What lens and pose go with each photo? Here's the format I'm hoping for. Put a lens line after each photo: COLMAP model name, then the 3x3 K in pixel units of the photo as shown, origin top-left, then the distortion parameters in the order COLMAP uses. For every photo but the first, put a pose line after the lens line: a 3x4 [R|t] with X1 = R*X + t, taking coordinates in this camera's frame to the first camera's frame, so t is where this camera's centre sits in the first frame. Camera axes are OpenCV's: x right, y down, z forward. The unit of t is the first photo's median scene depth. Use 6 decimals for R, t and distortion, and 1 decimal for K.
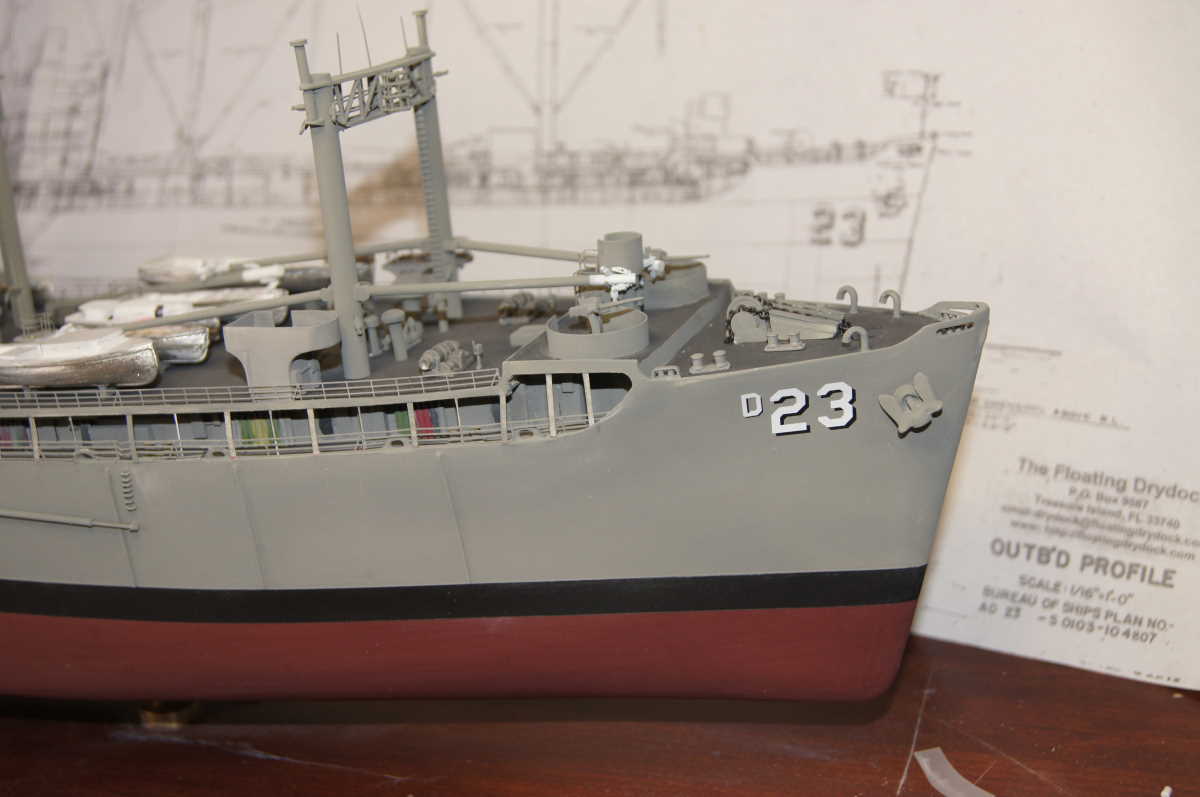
lens RADIAL K [[1776.8, 0, 598.8], [0, 1776.8, 470.8], [0, 0, 1]] dist [-0.040603, 0.063599]
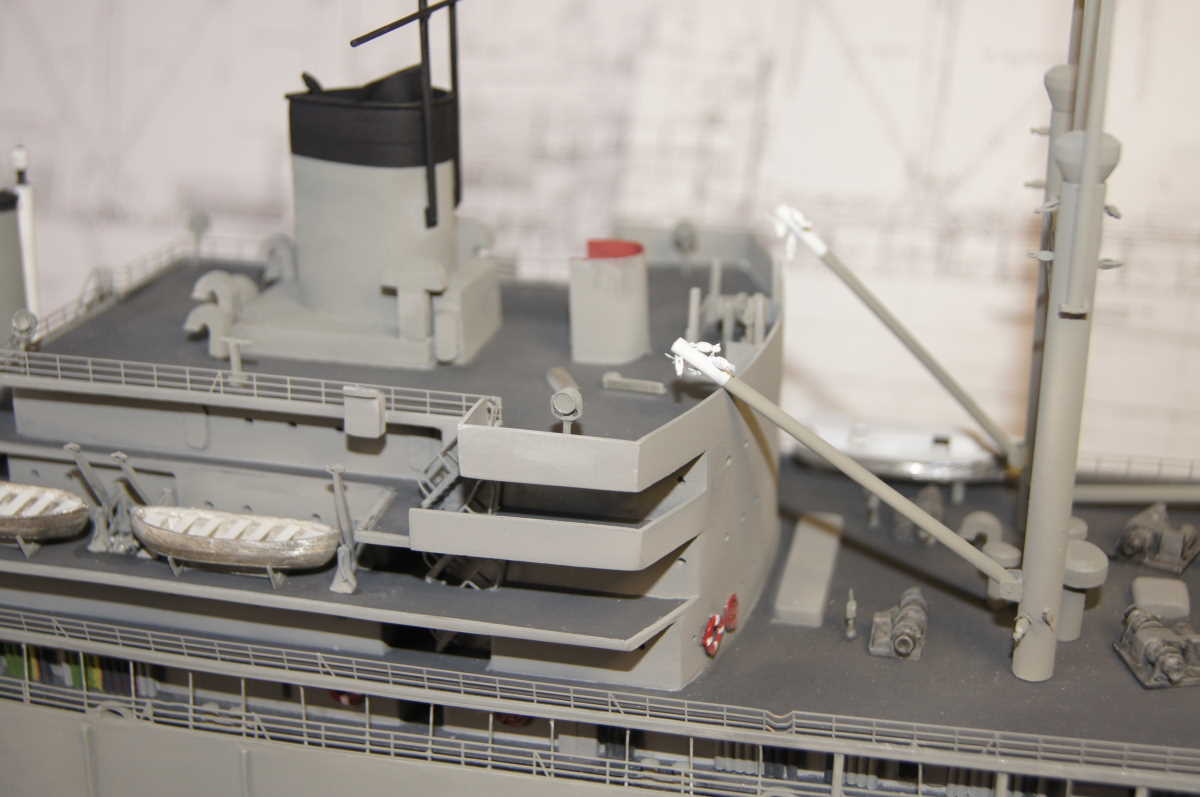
lens RADIAL K [[1776.8, 0, 598.8], [0, 1776.8, 470.8], [0, 0, 1]] dist [-0.040603, 0.063599]
pose [[0.990910, 0.025753, 0.132036, -0.433050], [-0.032432, 0.998287, 0.048686, -0.099010], [-0.130556, -0.052526, 0.990049, 0.311243]]
